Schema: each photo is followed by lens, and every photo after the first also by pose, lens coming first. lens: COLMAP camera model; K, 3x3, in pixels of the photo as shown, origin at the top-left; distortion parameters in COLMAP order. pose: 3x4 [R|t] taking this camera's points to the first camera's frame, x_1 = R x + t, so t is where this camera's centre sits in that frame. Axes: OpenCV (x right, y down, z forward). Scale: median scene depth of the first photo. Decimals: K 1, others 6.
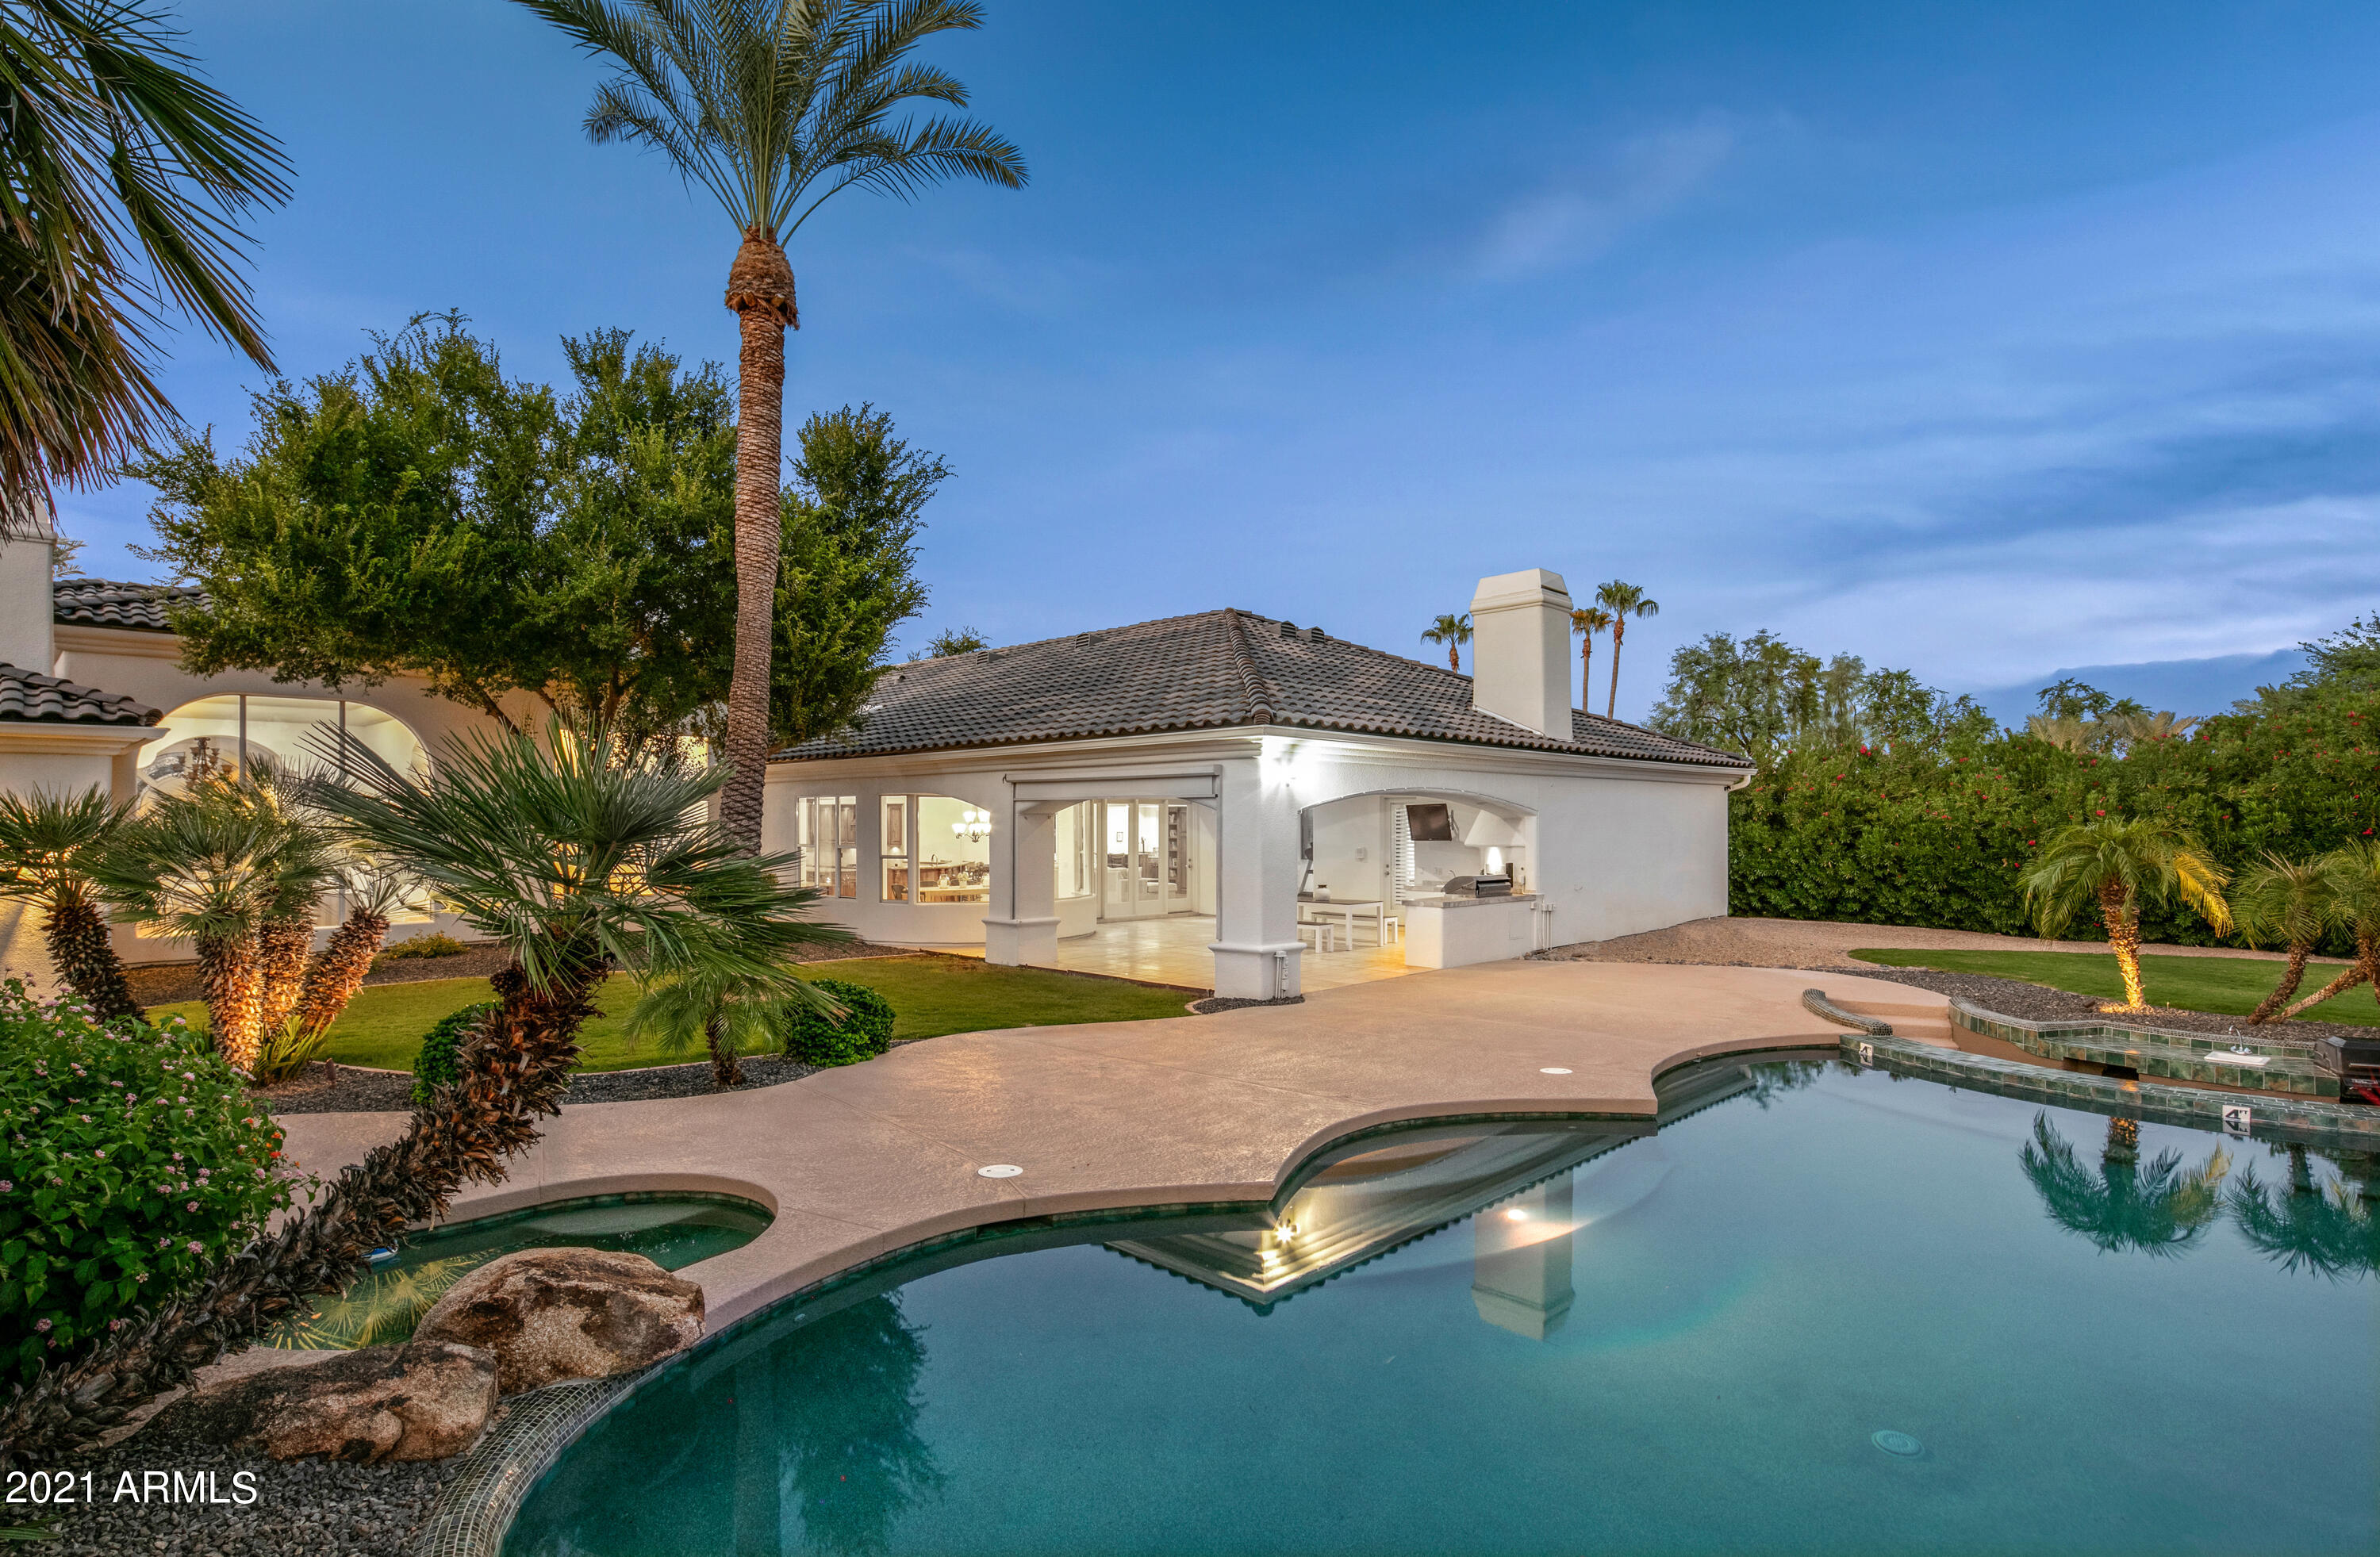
lens RADIAL K [[1159.9, 0, 1190.0], [0, 1159.9, 778.5], [0, 0, 1]] dist [0.003433, 0.001356]
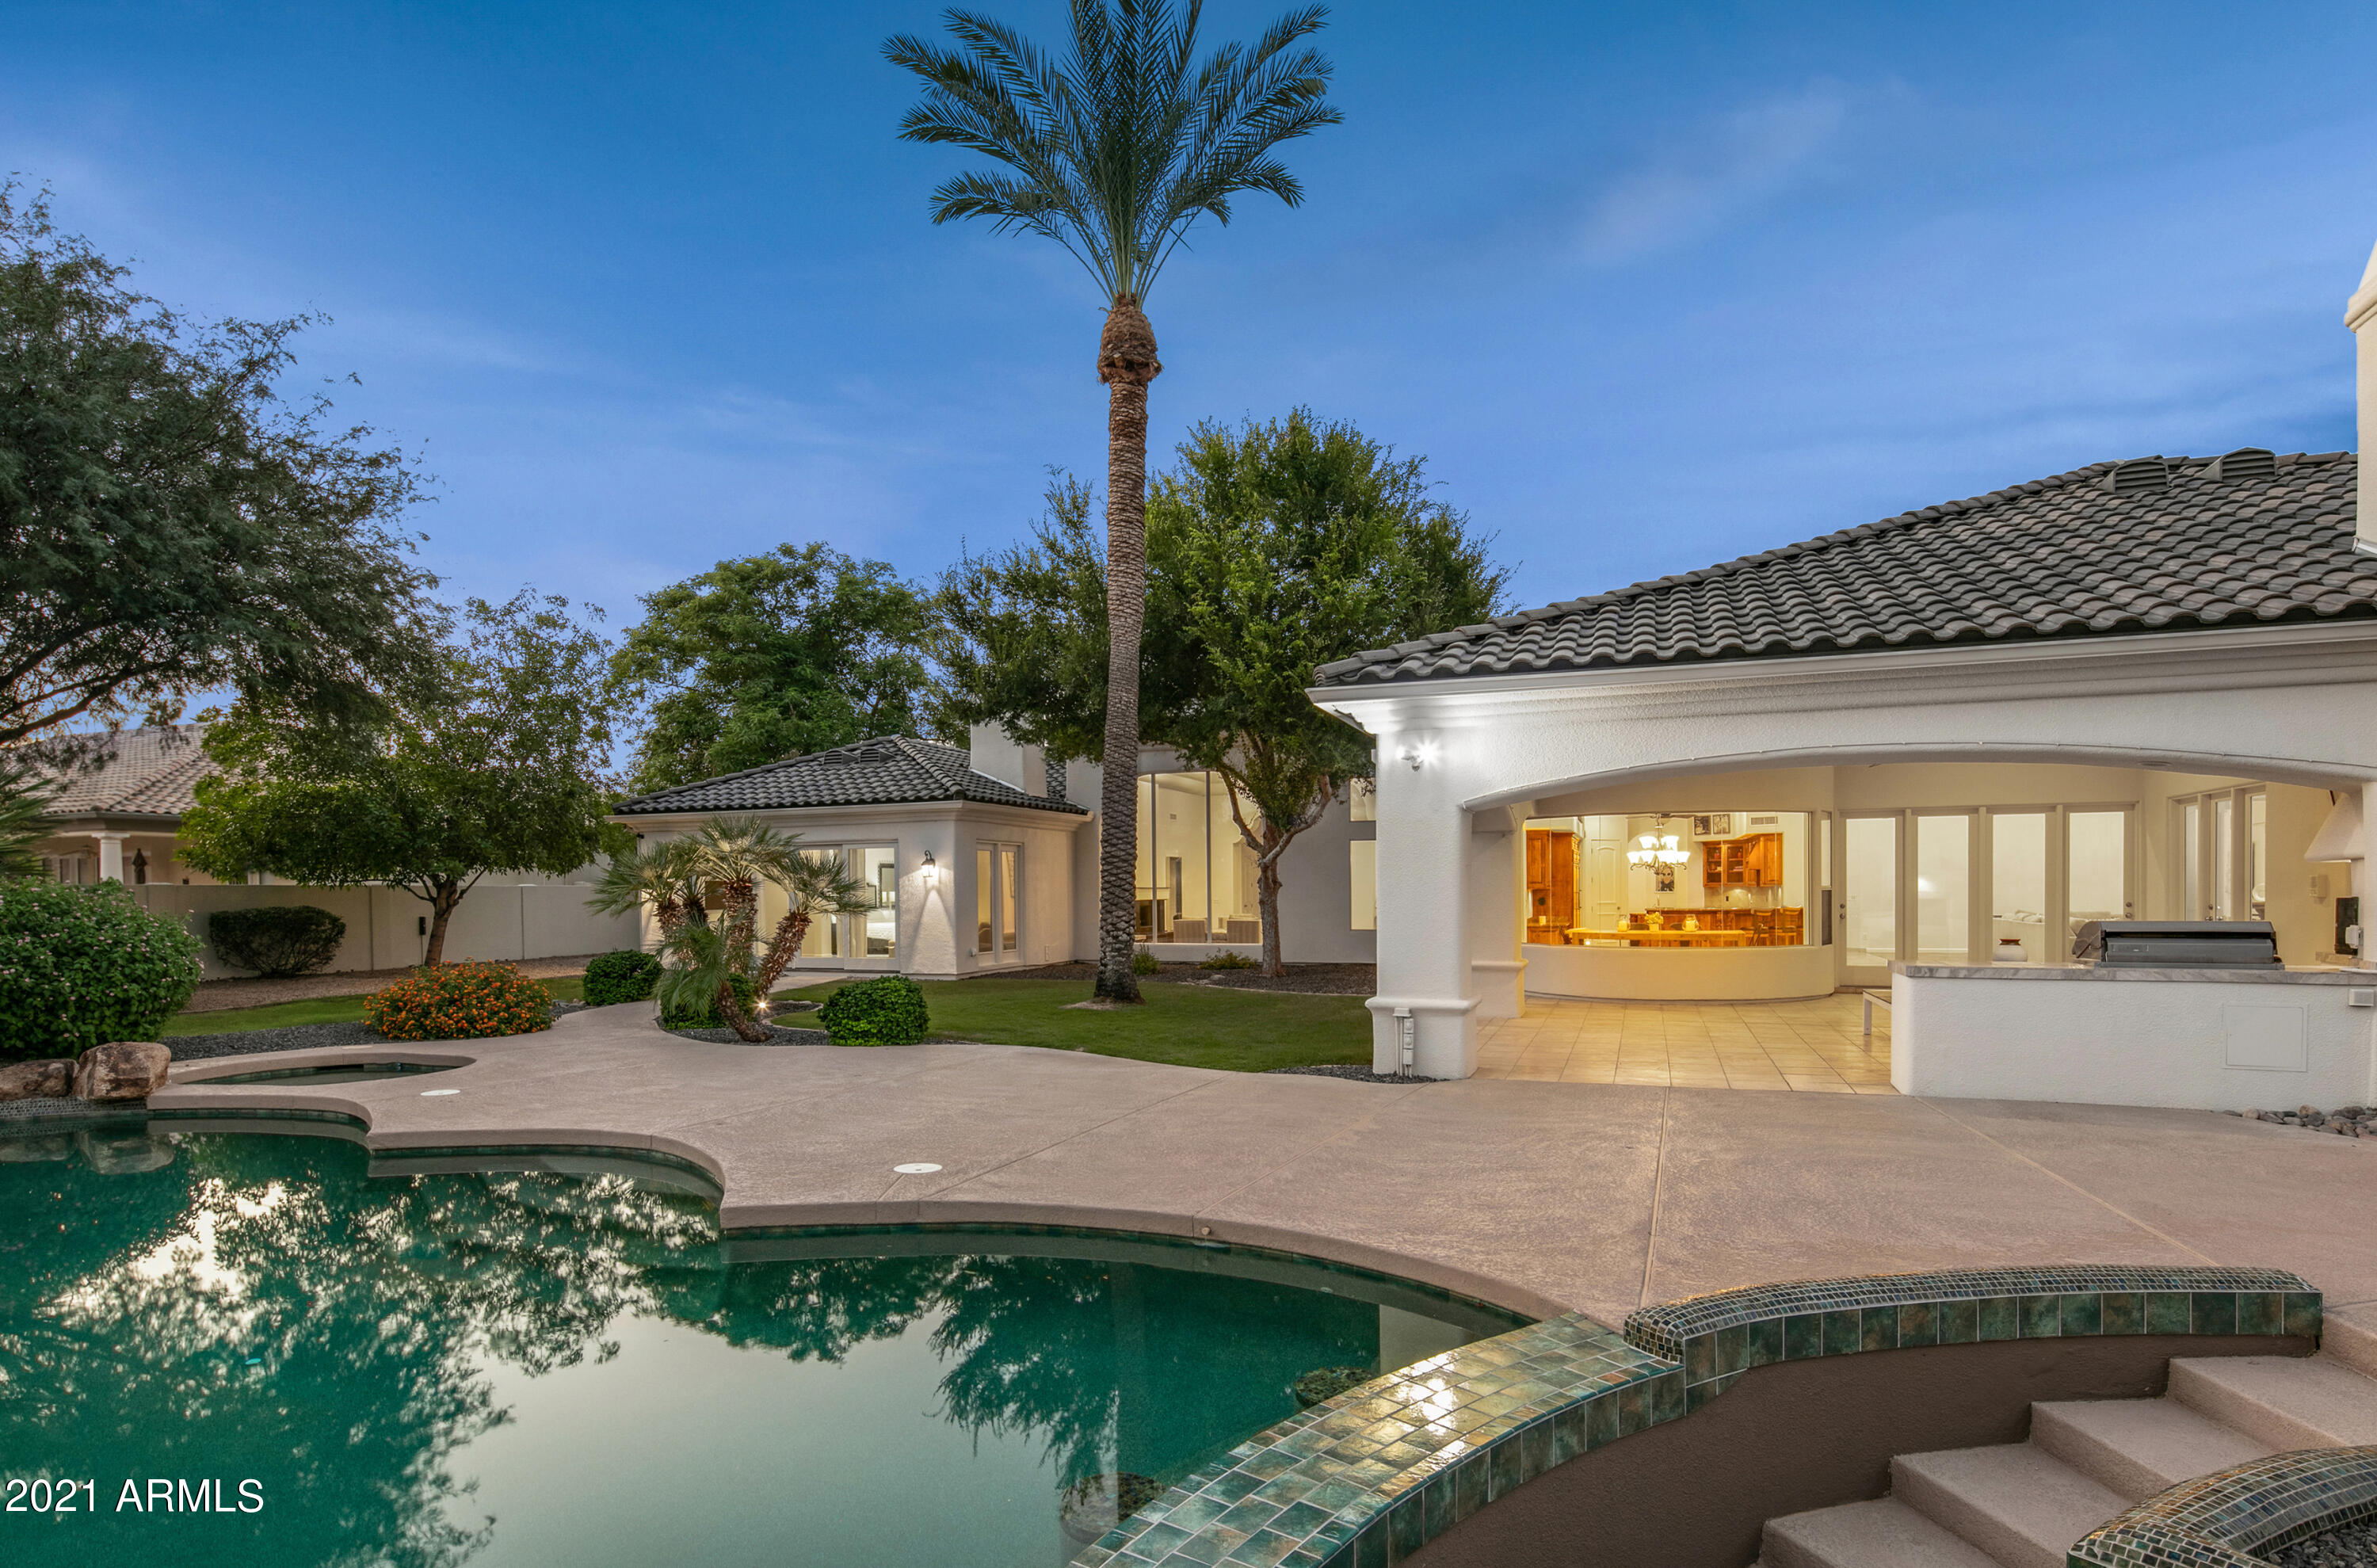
lens RADIAL K [[1186.8, 0, 1189.6], [0, 1186.8, 887.1], [0, 0, 1]] dist [0.000751, 0.000189]
pose [[0.419914, -0.005252, -0.907549, 0.618421], [0.040282, 0.999106, 0.012856, 0.057275], [0.906670, -0.041956, 0.419750, 0.543355]]
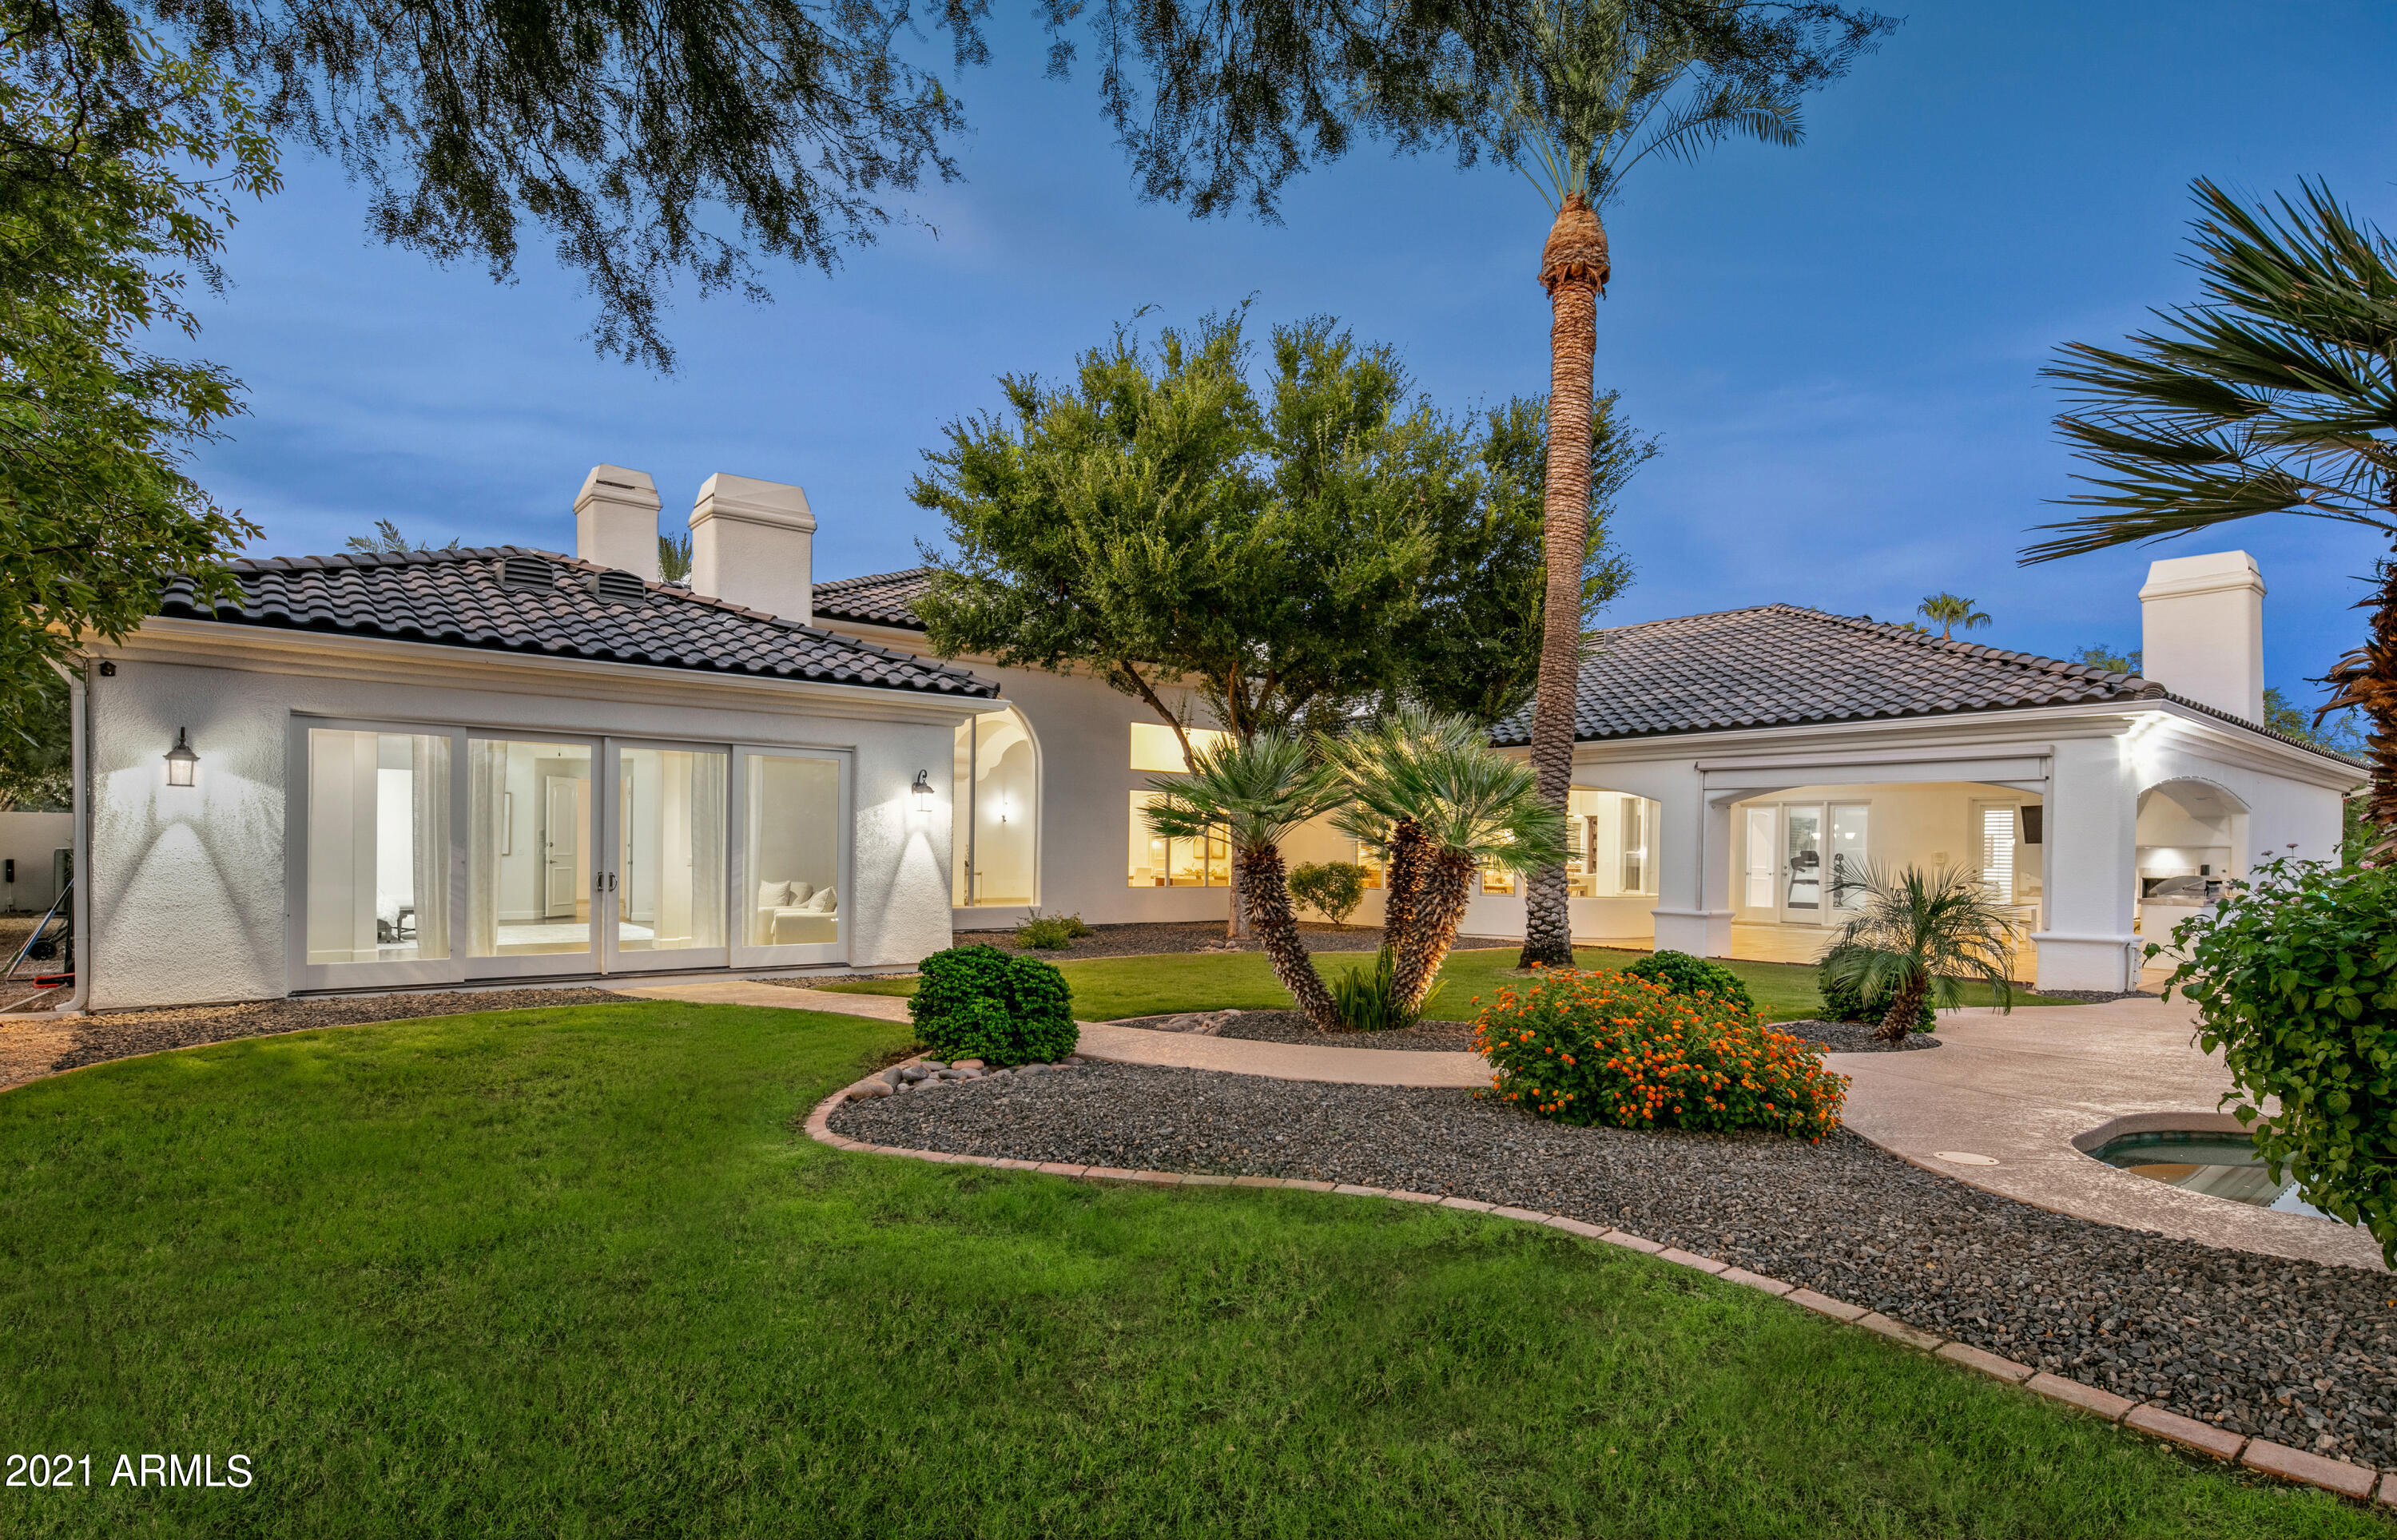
lens RADIAL K [[1154.3, 0, 1203.5], [0, 1154.3, 825.9], [0, 0, 1]] dist [-0.001126, -0.000335]
pose [[0.993445, 0.013625, -0.113496, -0.536324], [-0.011679, 0.999774, 0.017791, 0.044101], [0.113712, -0.016349, 0.993379, -0.015778]]
